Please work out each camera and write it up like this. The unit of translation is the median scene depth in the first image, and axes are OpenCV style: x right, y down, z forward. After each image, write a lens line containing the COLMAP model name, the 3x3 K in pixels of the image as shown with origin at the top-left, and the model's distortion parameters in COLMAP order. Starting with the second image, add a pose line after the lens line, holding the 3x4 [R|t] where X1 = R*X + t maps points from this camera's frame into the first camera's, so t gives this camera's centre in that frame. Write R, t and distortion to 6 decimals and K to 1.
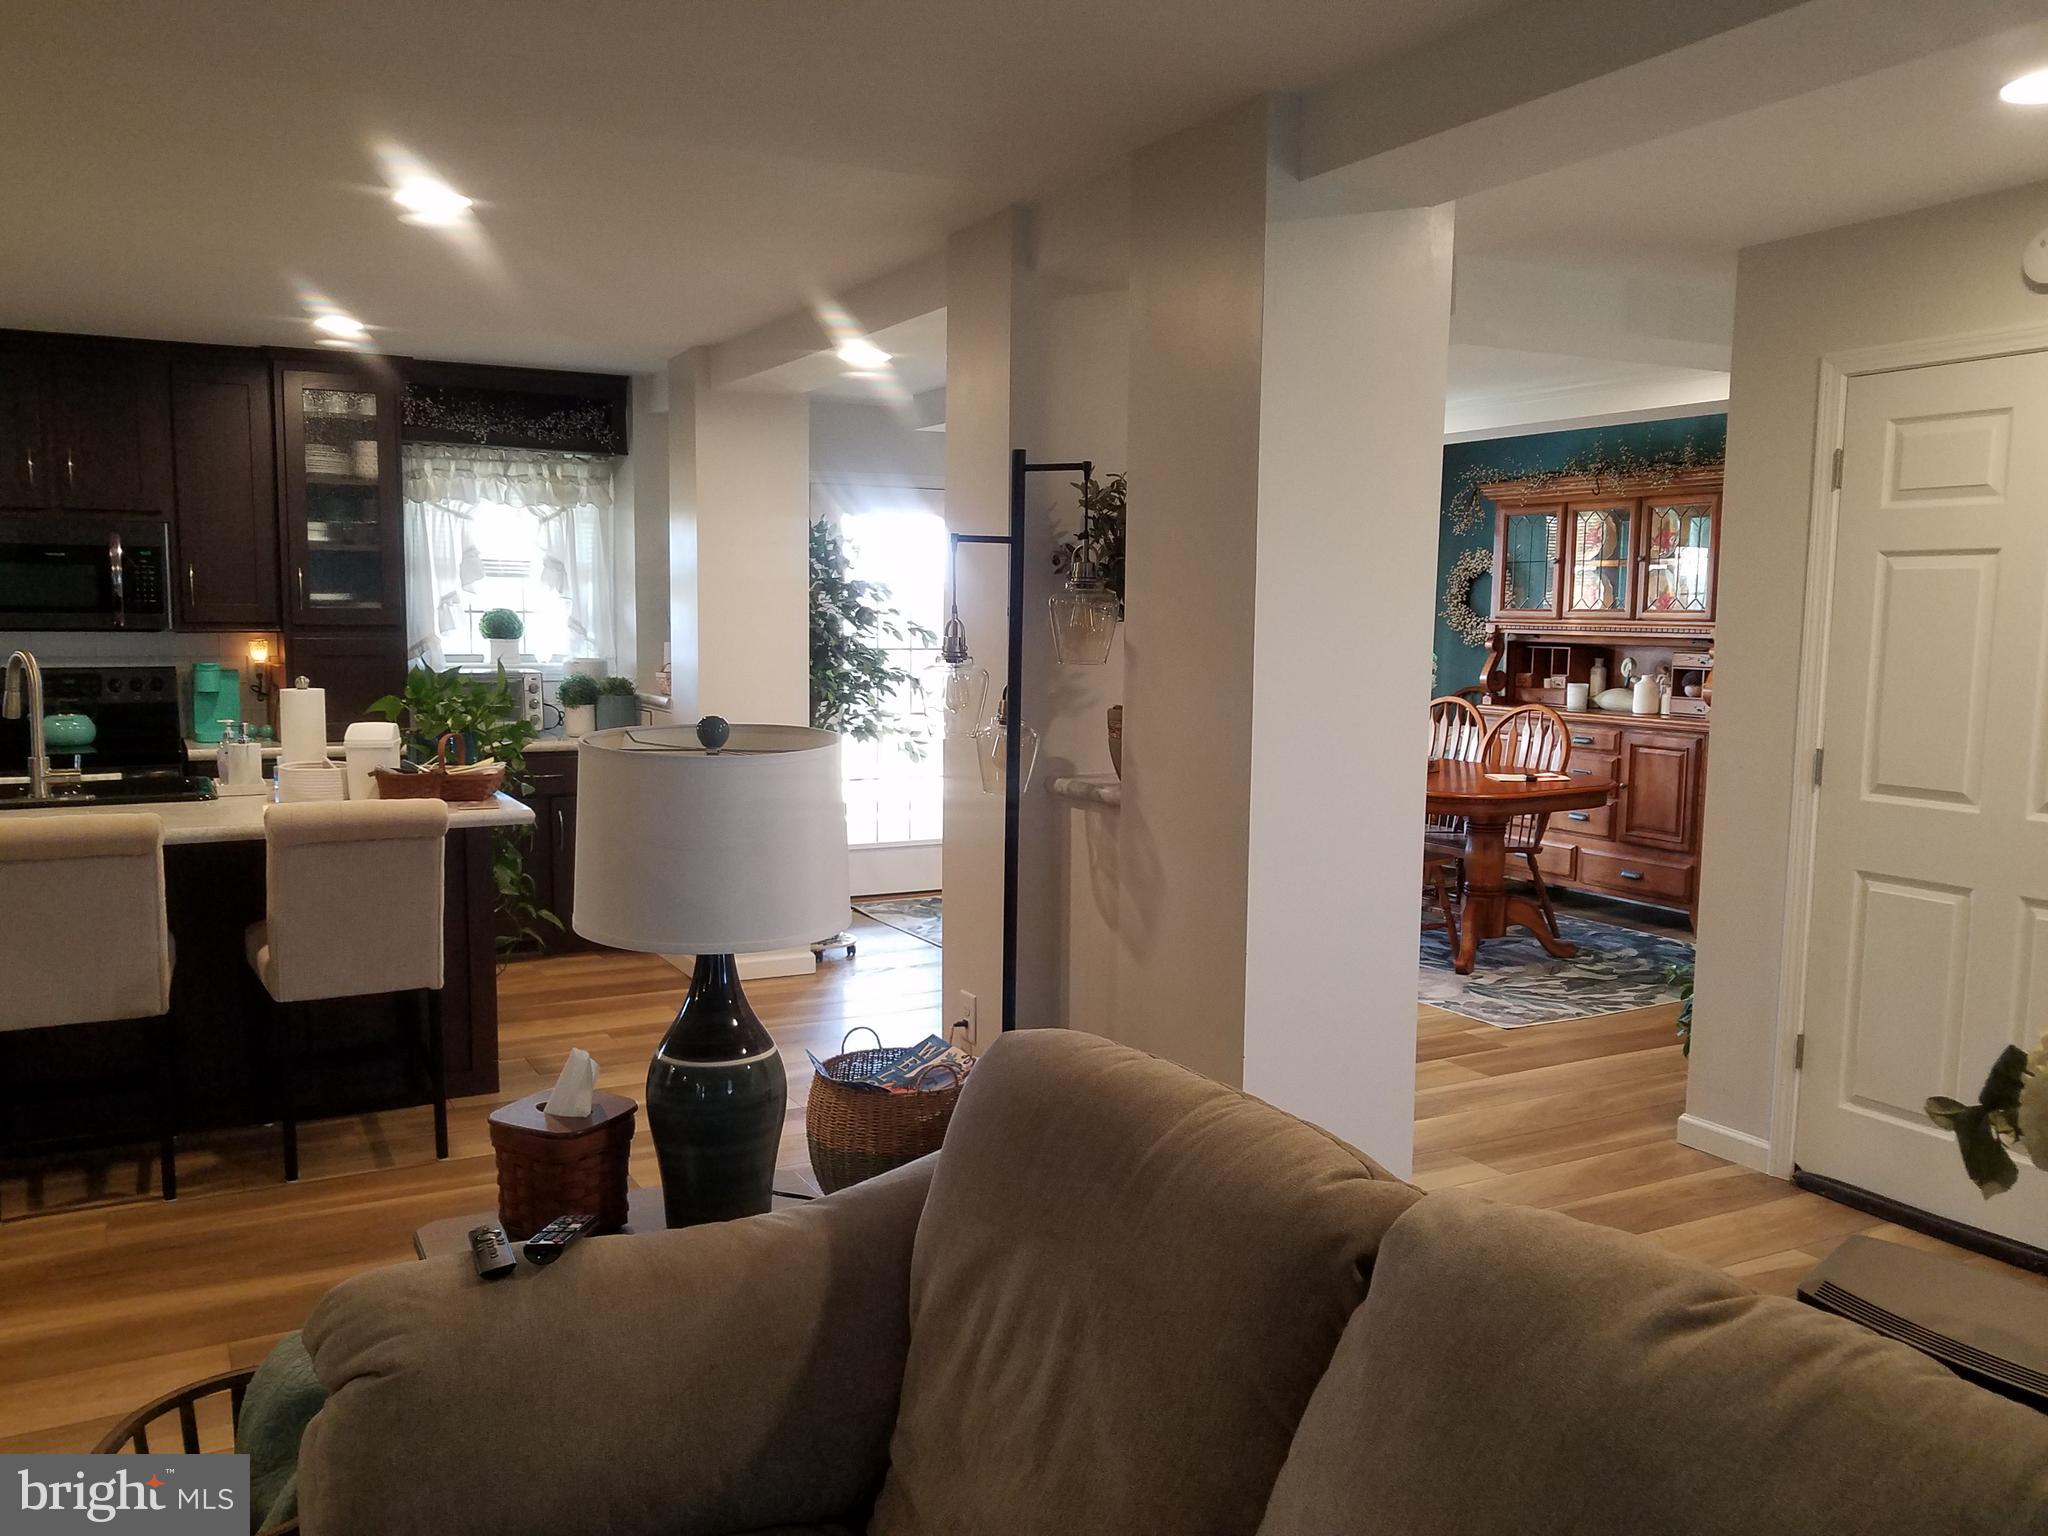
lens RADIAL K [[1612.1, 0, 1005.9], [0, 1612.1, 788.4], [0, 0, 1]] dist [-0.003058, 0.002989]
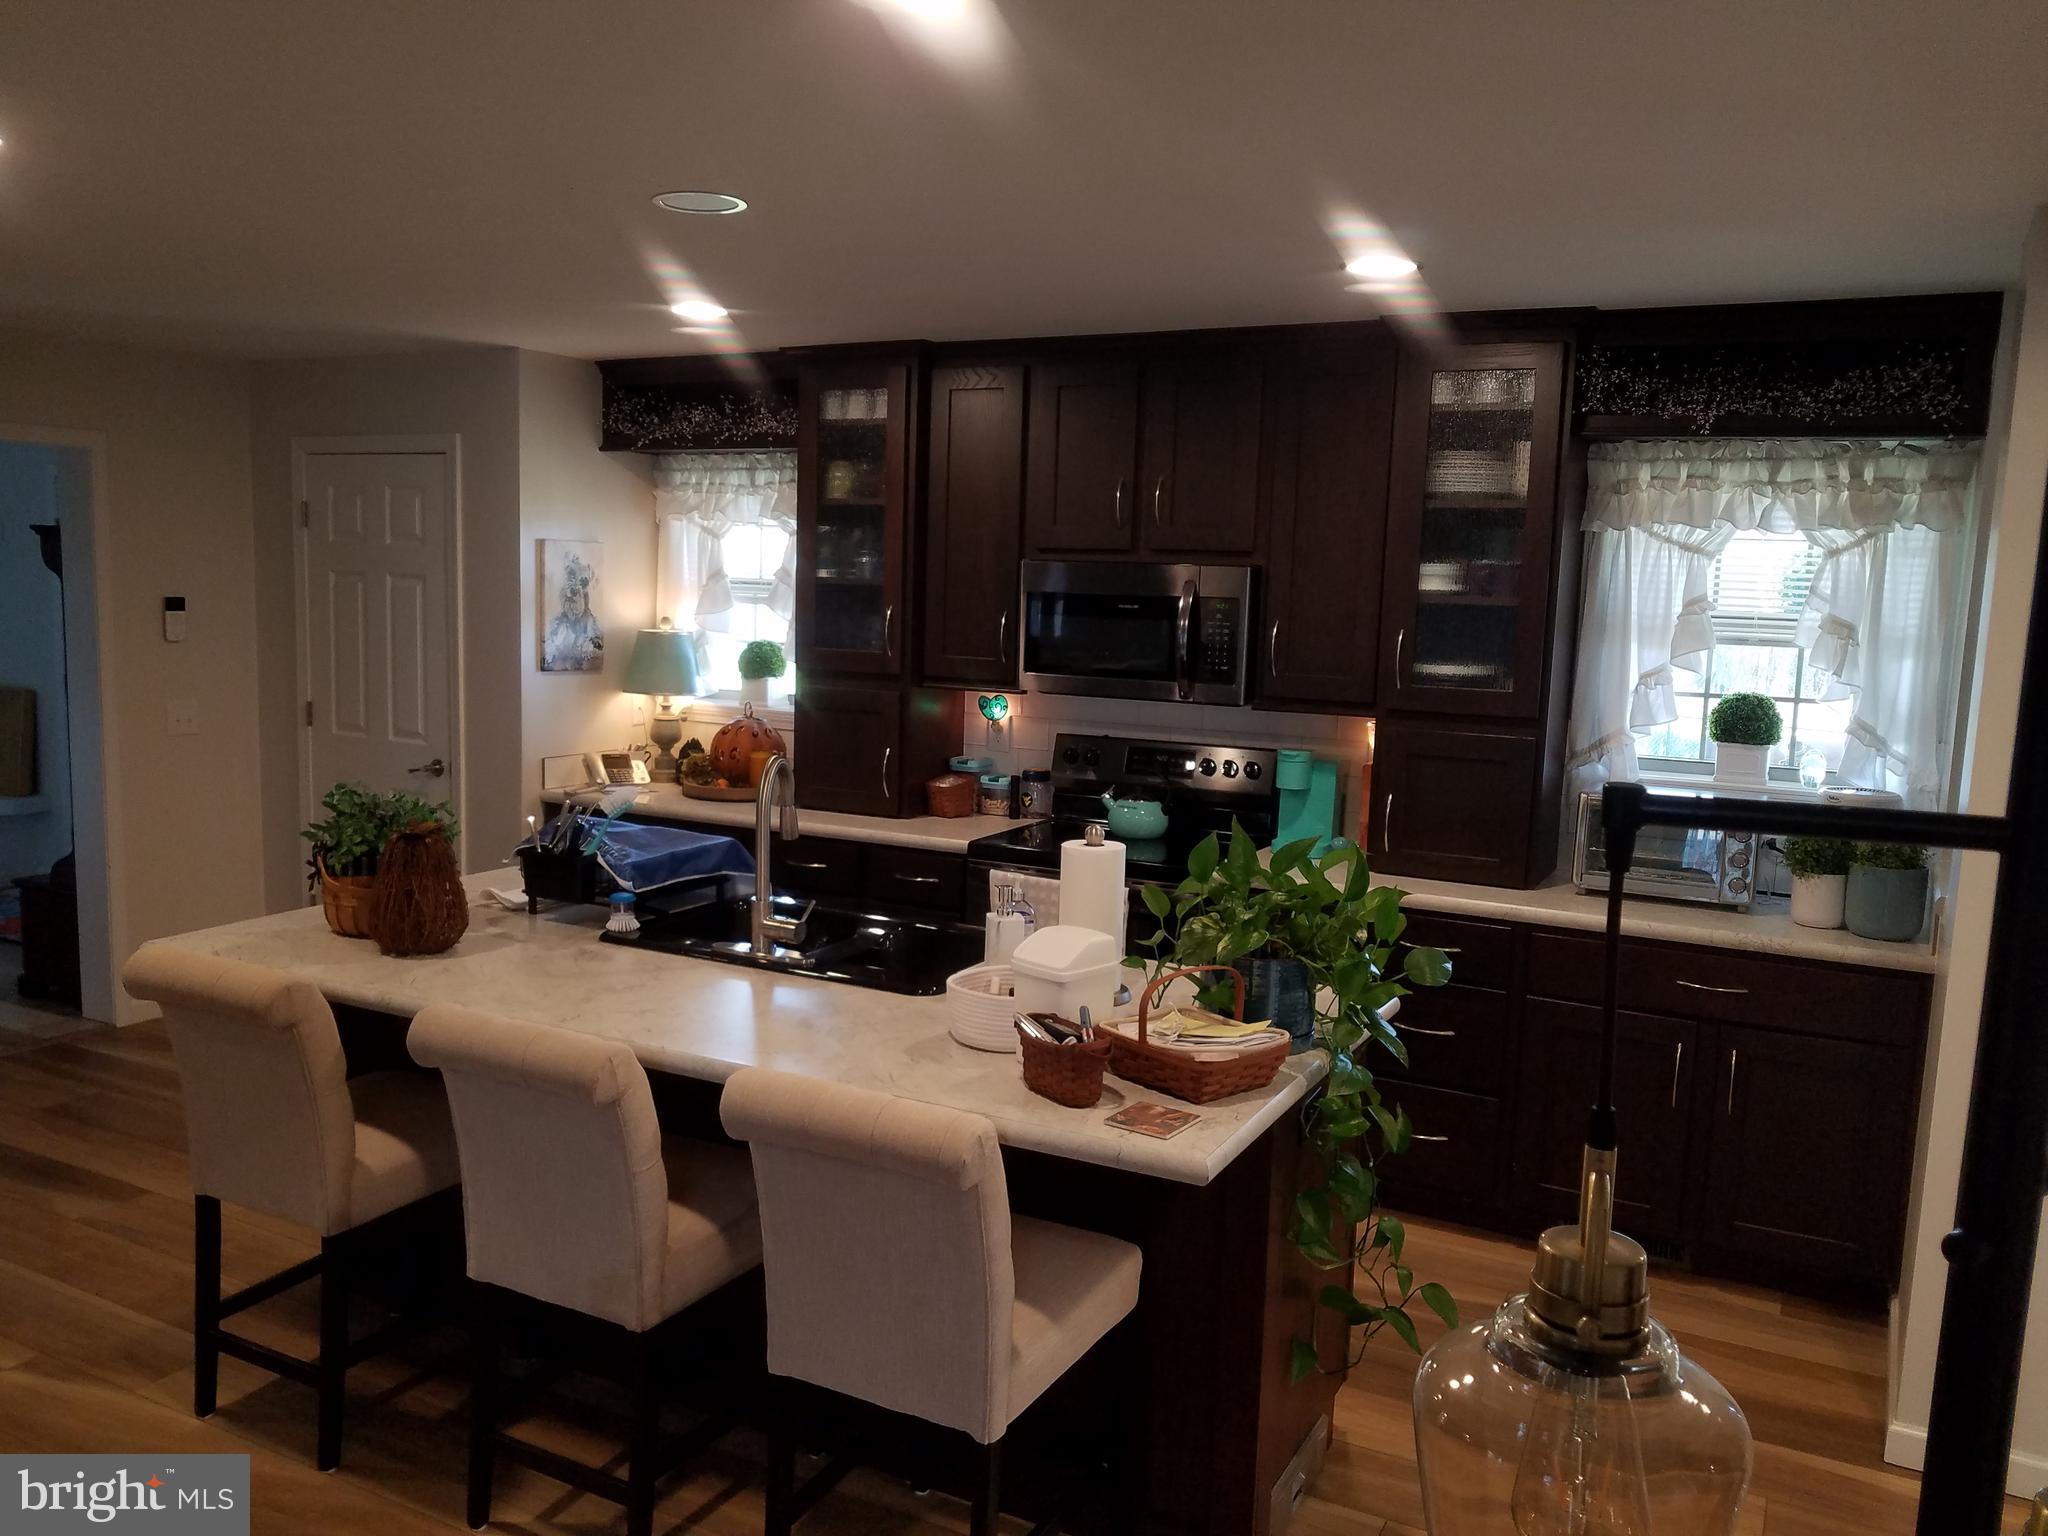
lens RADIAL K [[1612.1, 0, 1005.9], [0, 1612.1, 788.4], [0, 0, 1]] dist [-0.003058, 0.002989]
pose [[0.560656, 0.117358, -0.819690, 0.045242], [-0.115011, 0.991347, 0.063269, -0.085017], [0.820023, 0.058801, 0.569302, 0.423796]]
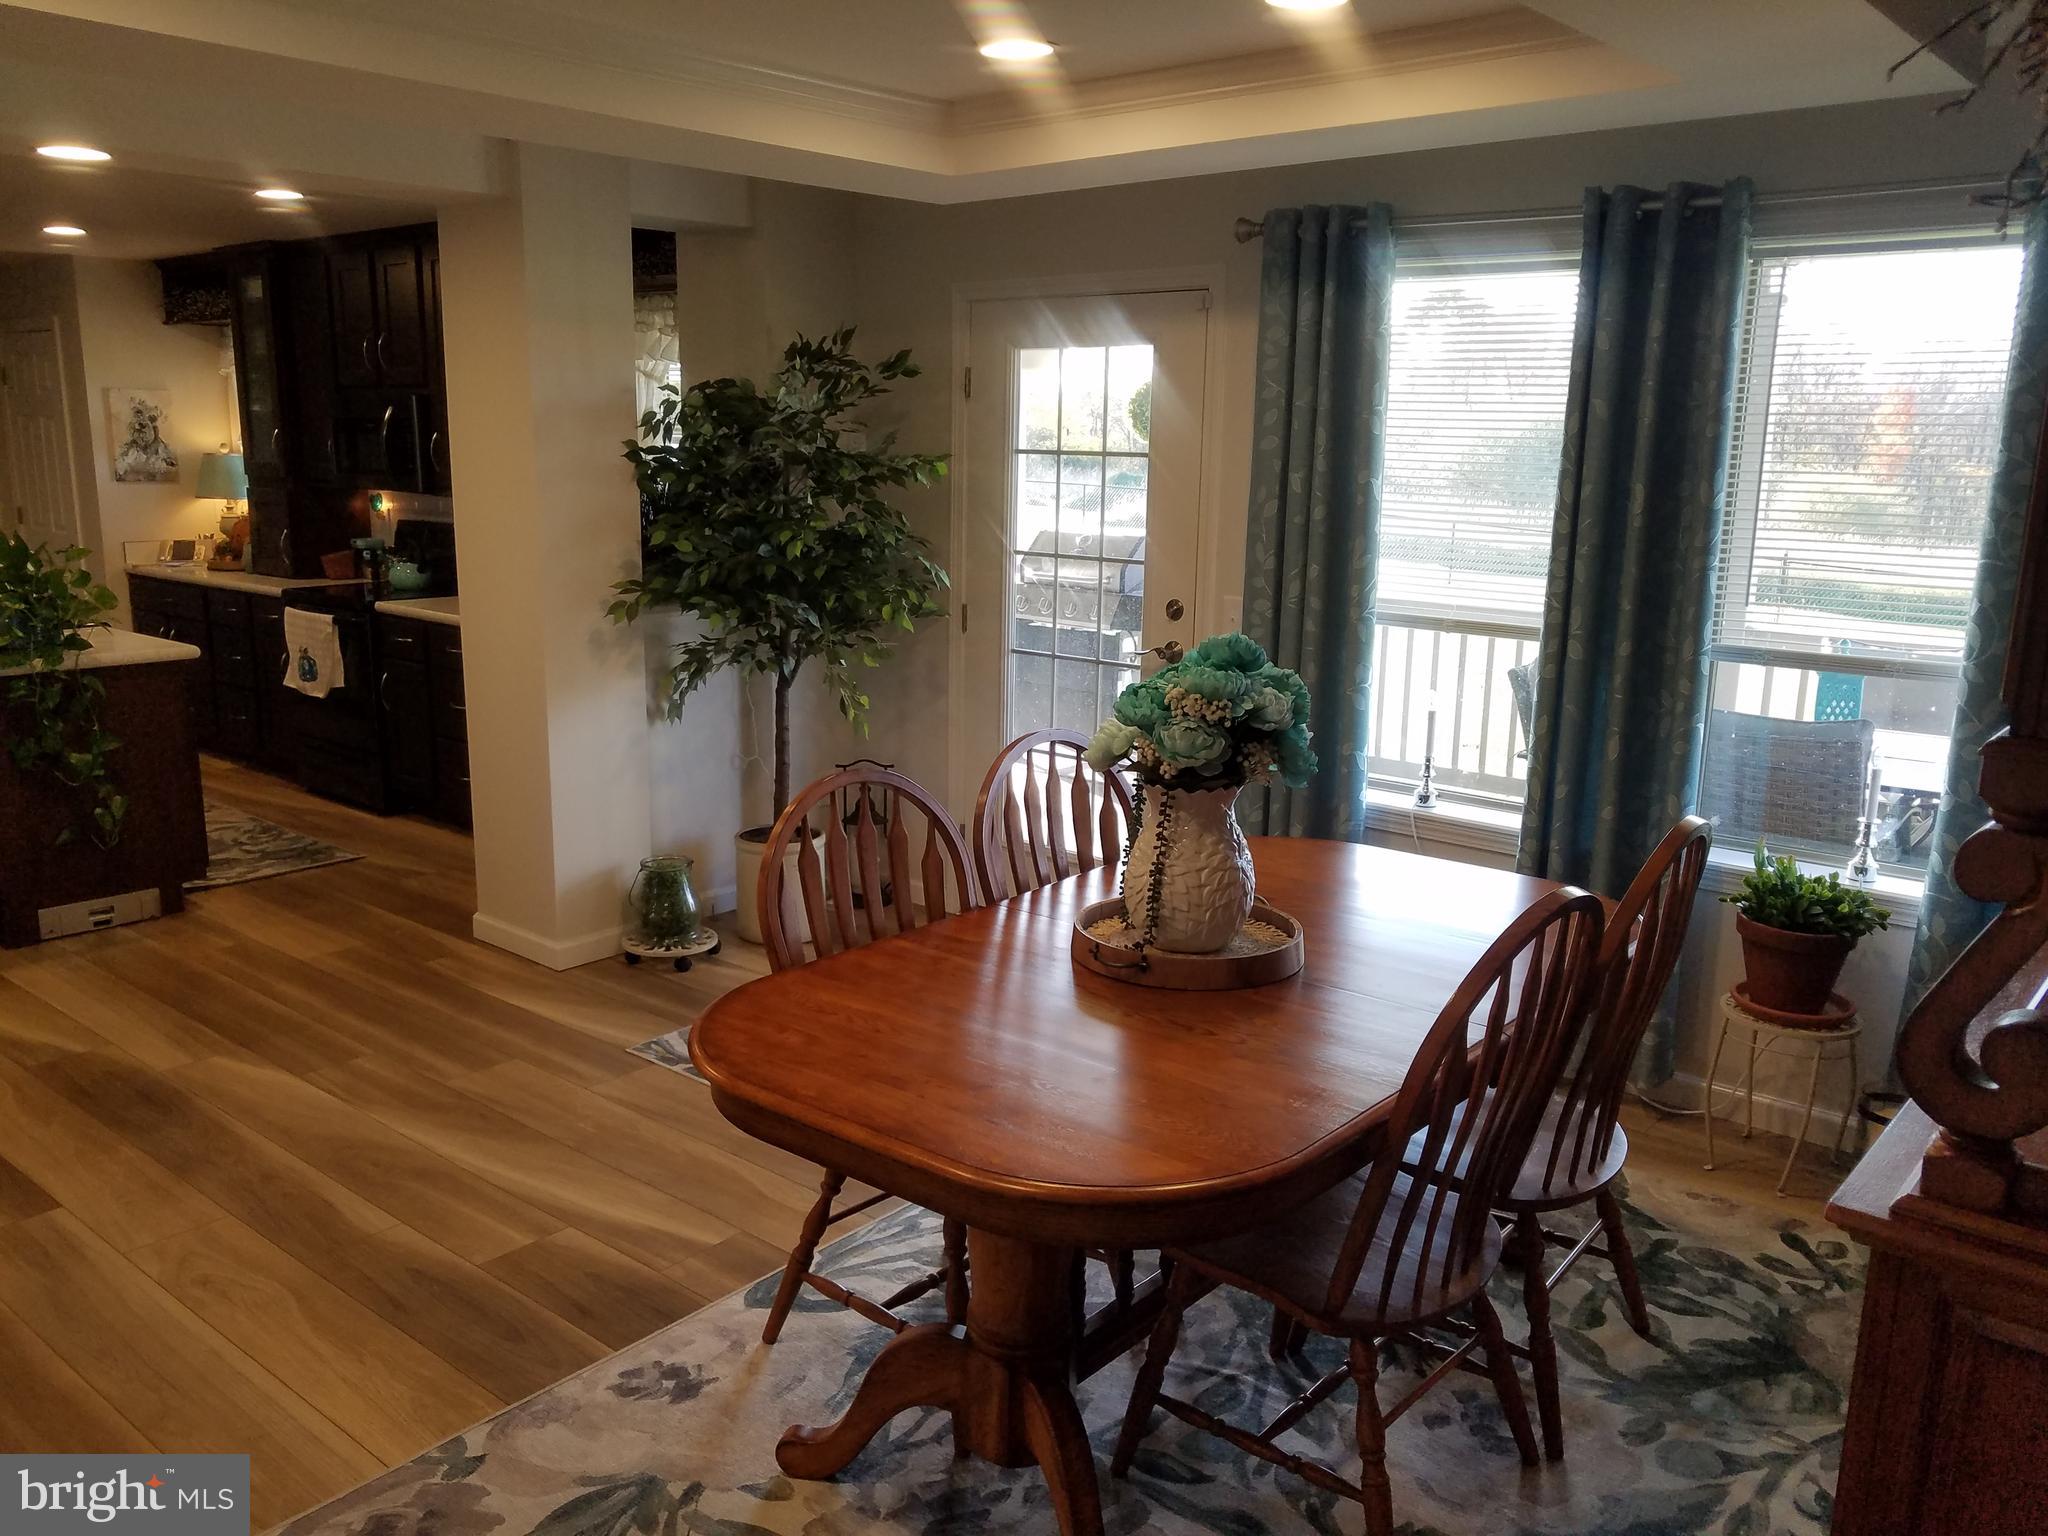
lens RADIAL K [[1594.7, 0, 1024.0], [0, 1594.7, 768.0], [0, 0, 1]] dist [0.005961, 0.005065]
pose [[0.375020, 0.185828, -0.908201, 0.585145], [-0.109293, 0.981733, 0.155744, -0.114262], [0.920552, 0.040853, 0.388479, 0.857757]]
